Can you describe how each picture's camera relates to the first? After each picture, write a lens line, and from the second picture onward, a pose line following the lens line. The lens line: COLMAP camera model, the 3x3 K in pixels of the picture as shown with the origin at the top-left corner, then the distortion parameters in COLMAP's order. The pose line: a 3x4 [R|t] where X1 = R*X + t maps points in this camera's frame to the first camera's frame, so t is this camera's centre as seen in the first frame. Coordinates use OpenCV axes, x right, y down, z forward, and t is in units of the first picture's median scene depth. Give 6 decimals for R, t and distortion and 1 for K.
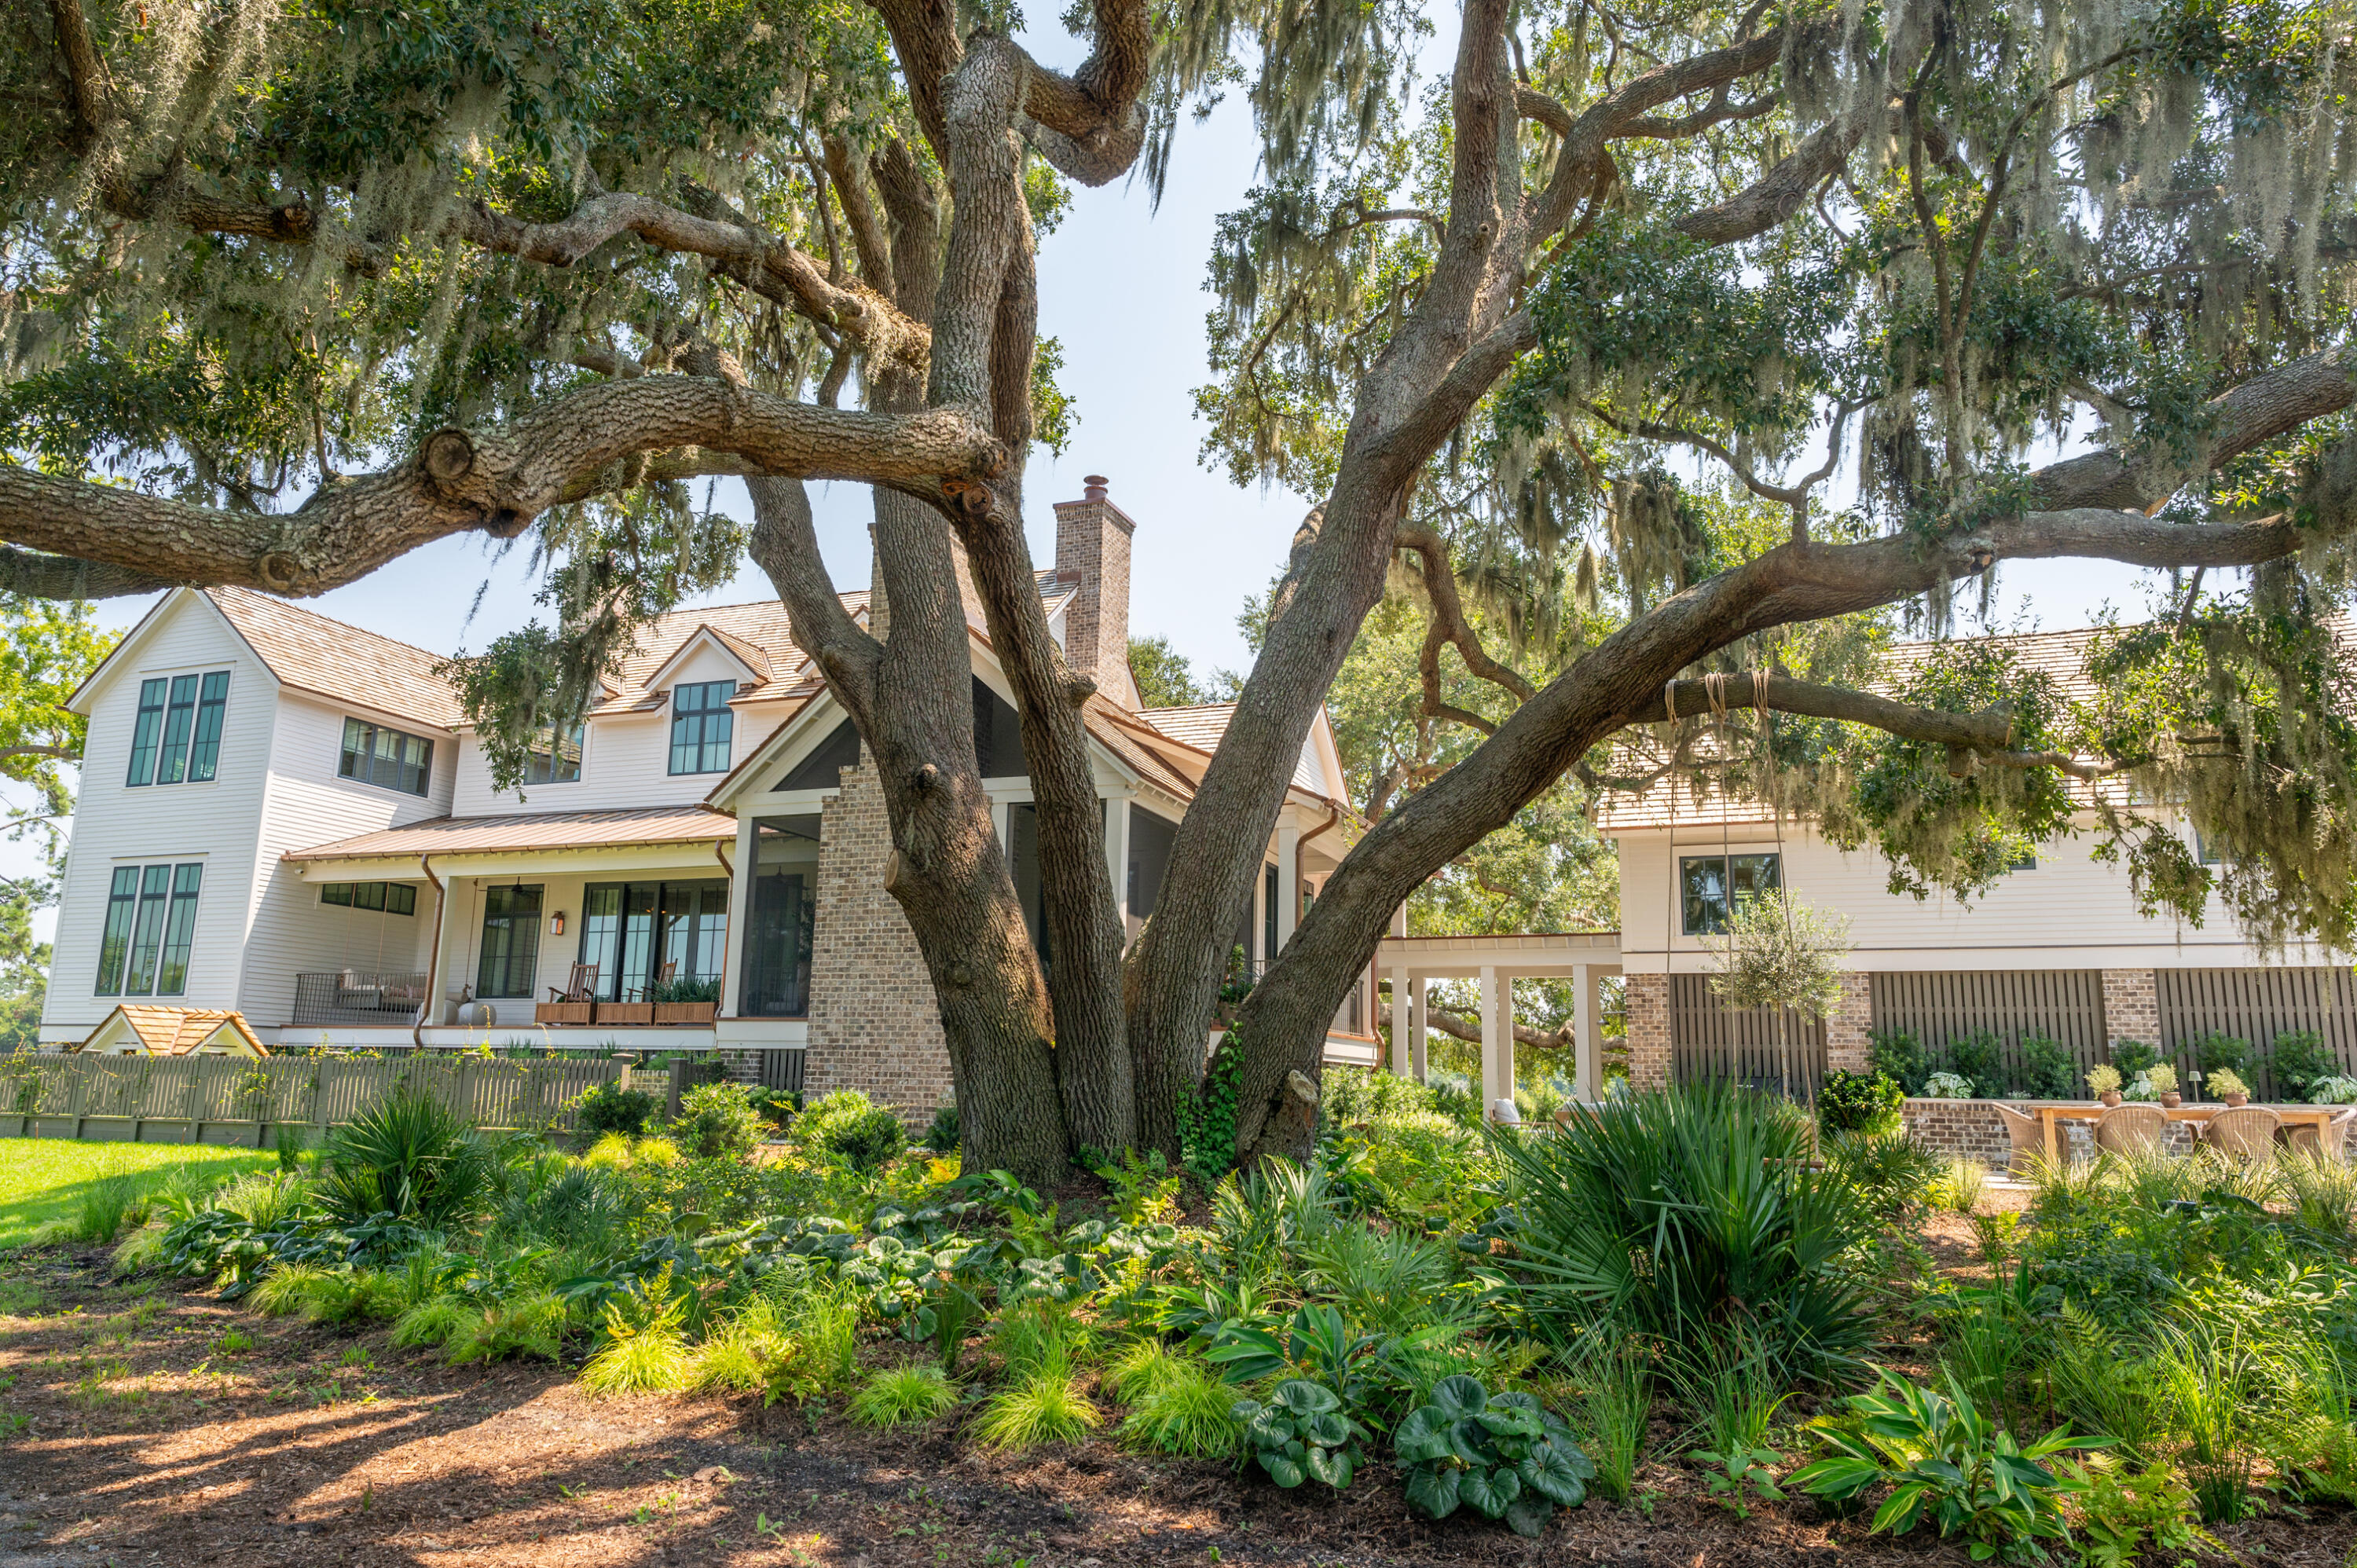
lens RADIAL K [[1571.7, 0, 1177.4], [0, 1571.7, 758.2], [0, 0, 1]] dist [0.002627, 0.001371]
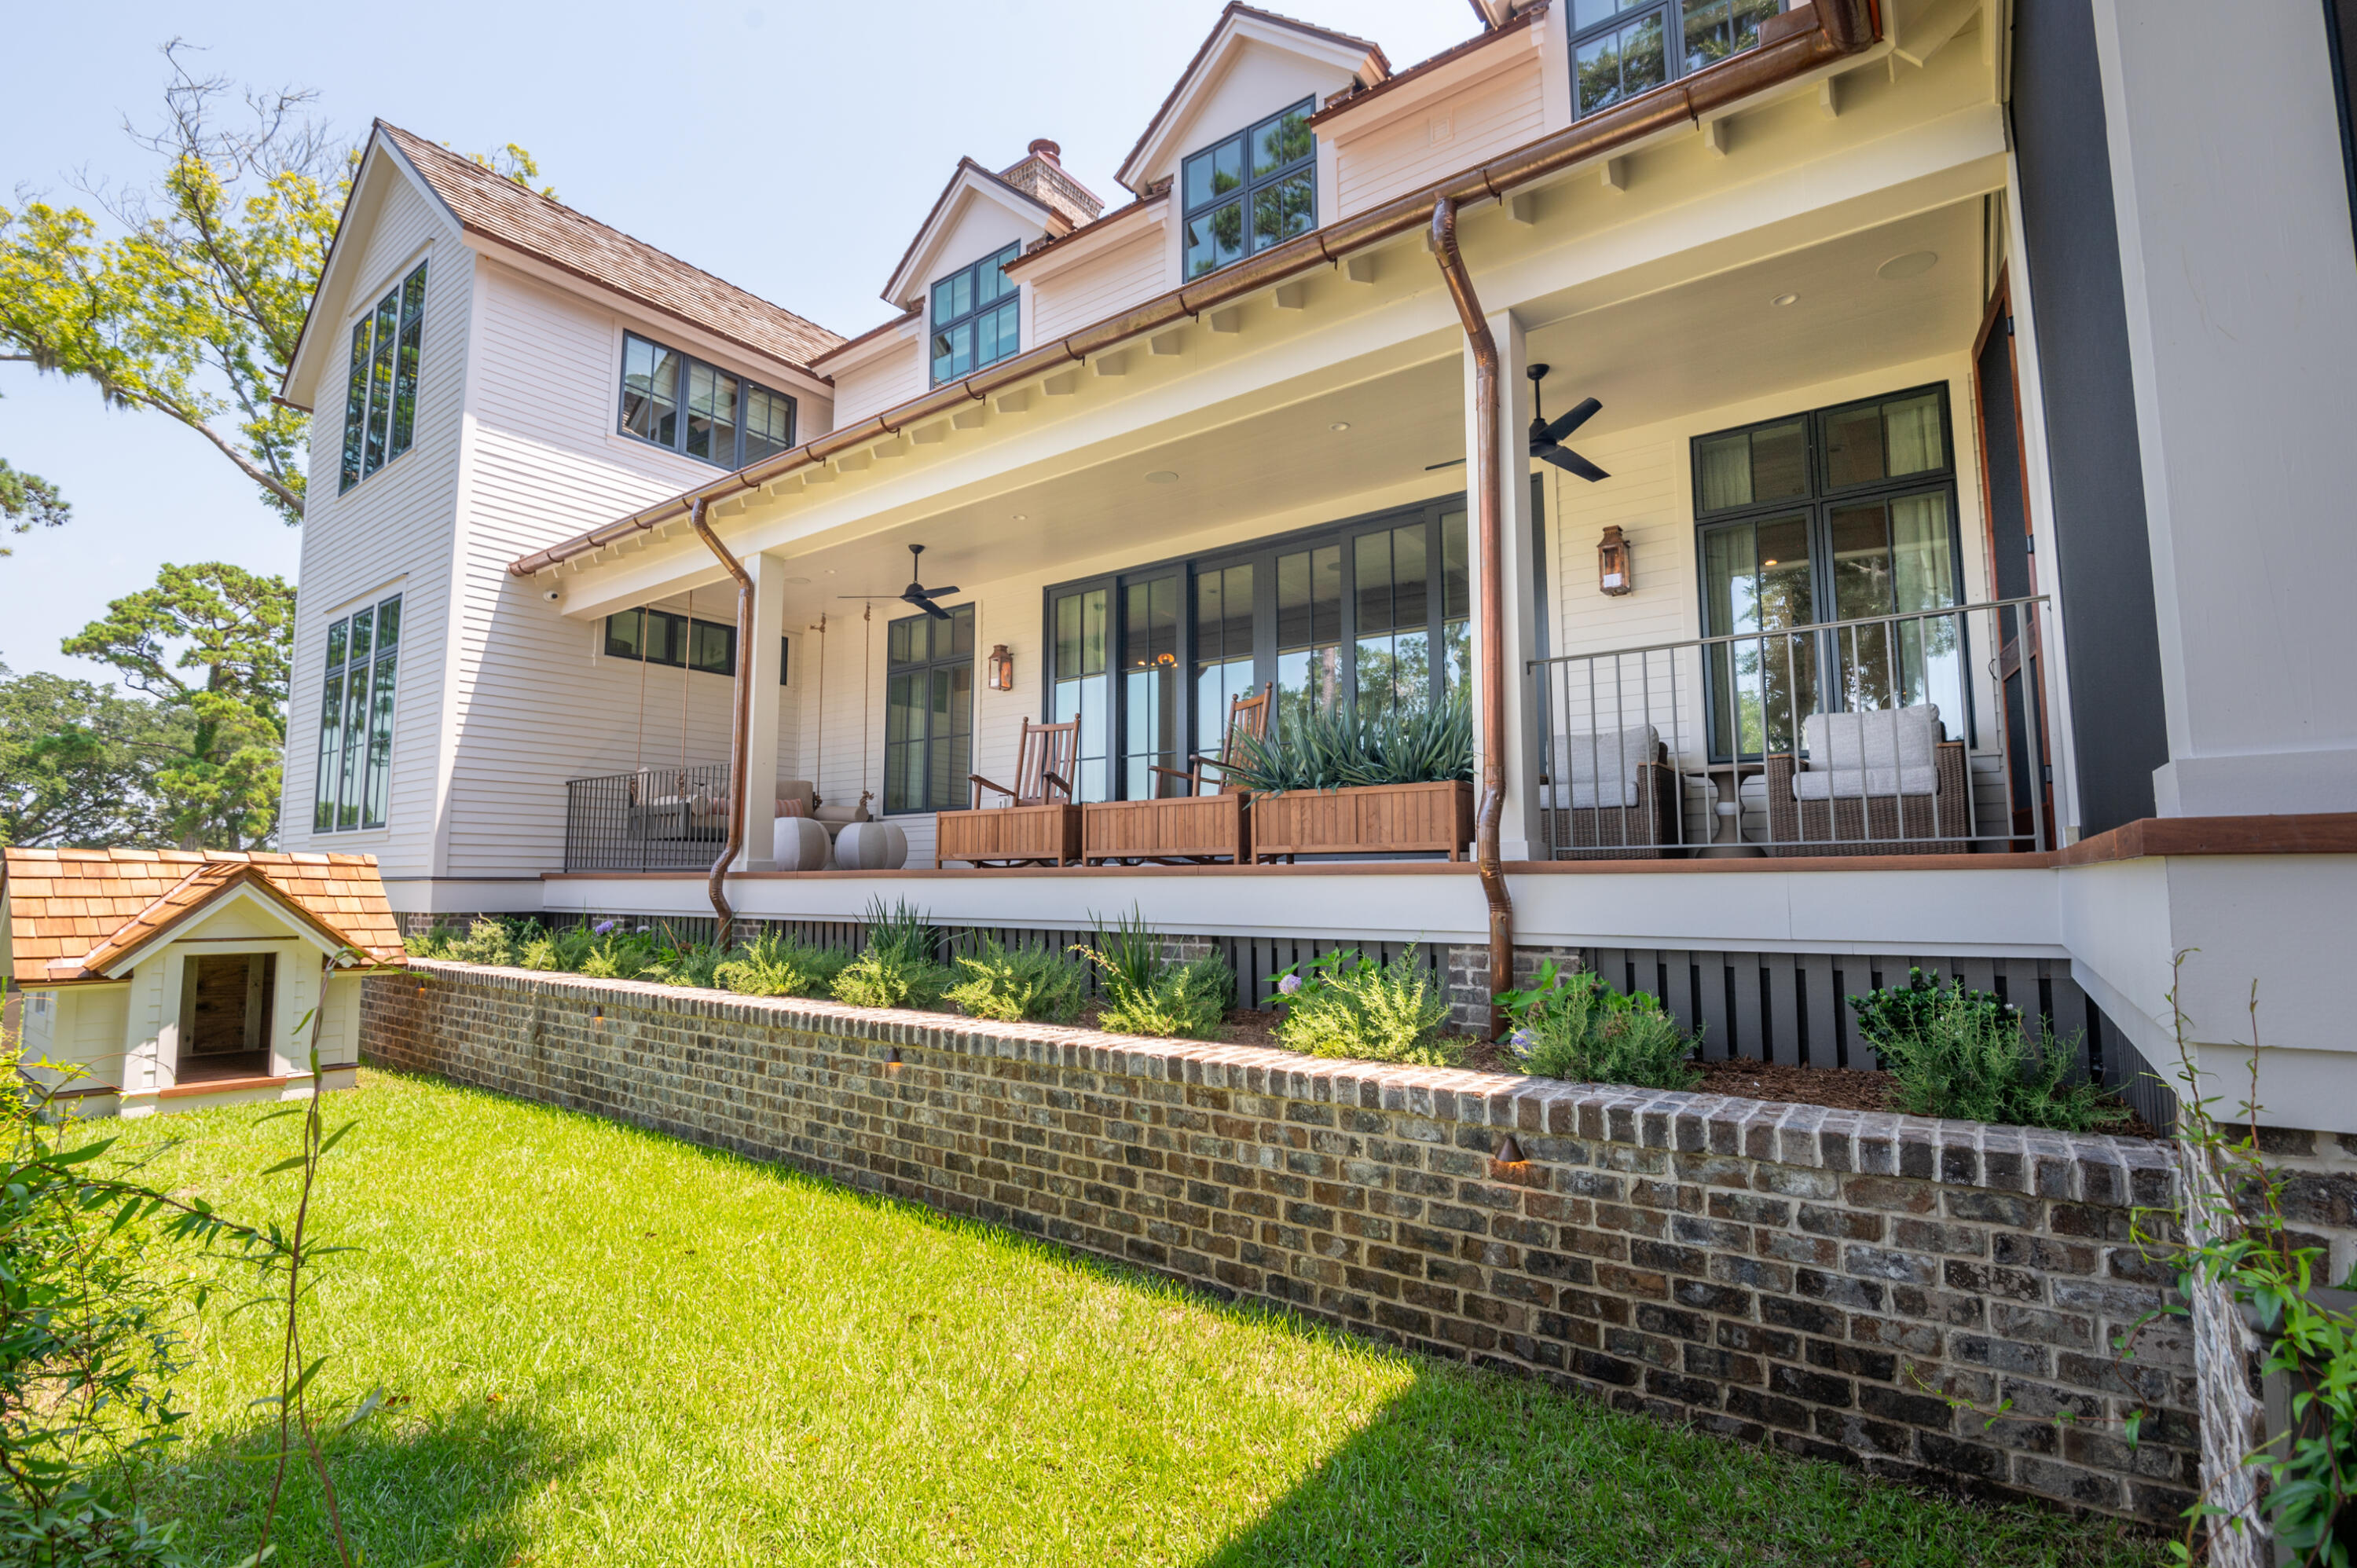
lens RADIAL K [[1075.6, 0, 1178.5], [0, 1075.6, 784.0], [0, 0, 1]] dist [-0.018352, -0.000178]
pose [[0.962943, -0.042770, -0.266292, -0.269475], [0.072173, 0.992201, 0.101625, 0.122457], [0.259869, -0.117078, 0.958520, 0.739107]]
